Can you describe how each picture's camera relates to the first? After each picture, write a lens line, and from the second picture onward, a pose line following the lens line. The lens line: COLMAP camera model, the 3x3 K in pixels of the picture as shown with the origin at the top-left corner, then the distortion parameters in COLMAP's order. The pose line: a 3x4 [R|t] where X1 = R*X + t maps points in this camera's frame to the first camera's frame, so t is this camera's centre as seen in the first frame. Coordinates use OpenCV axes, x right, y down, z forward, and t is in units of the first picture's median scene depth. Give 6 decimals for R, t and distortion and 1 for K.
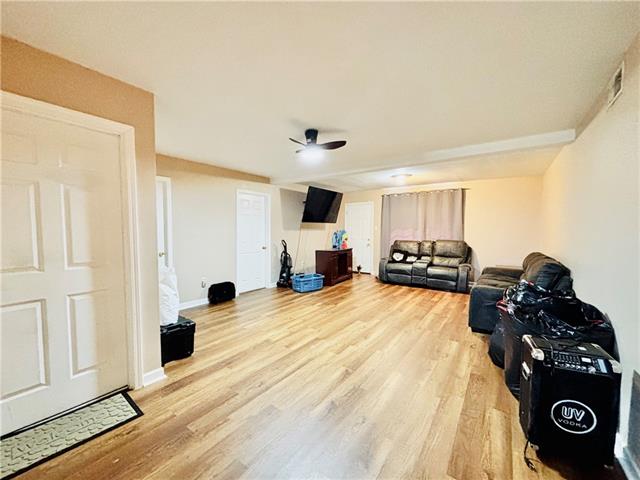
lens RADIAL K [[258.8, 0, 320.8], [0, 258.8, 240.6], [0, 0, 1]] dist [0.003947, 0.000491]
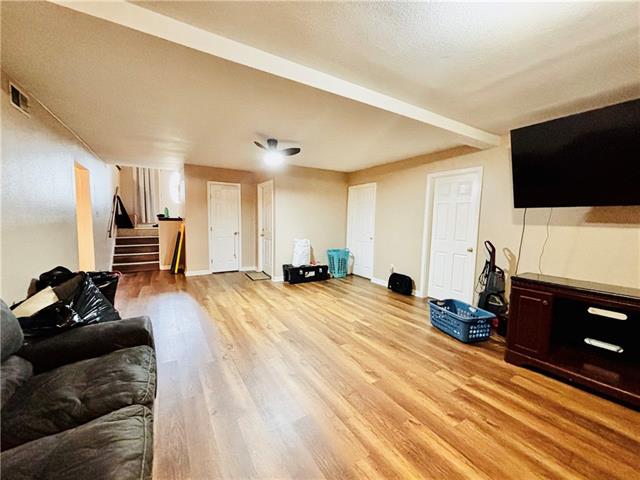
lens RADIAL K [[258.8, 0, 321.1], [0, 258.8, 241.9], [0, 0, 1]] dist [0.003947, 0.000491]
pose [[-0.388792, 0.071196, -0.918571, 0.823570], [-0.061679, 0.992762, 0.103052, -0.060260], [0.919259, 0.096723, -0.381587, 1.349517]]
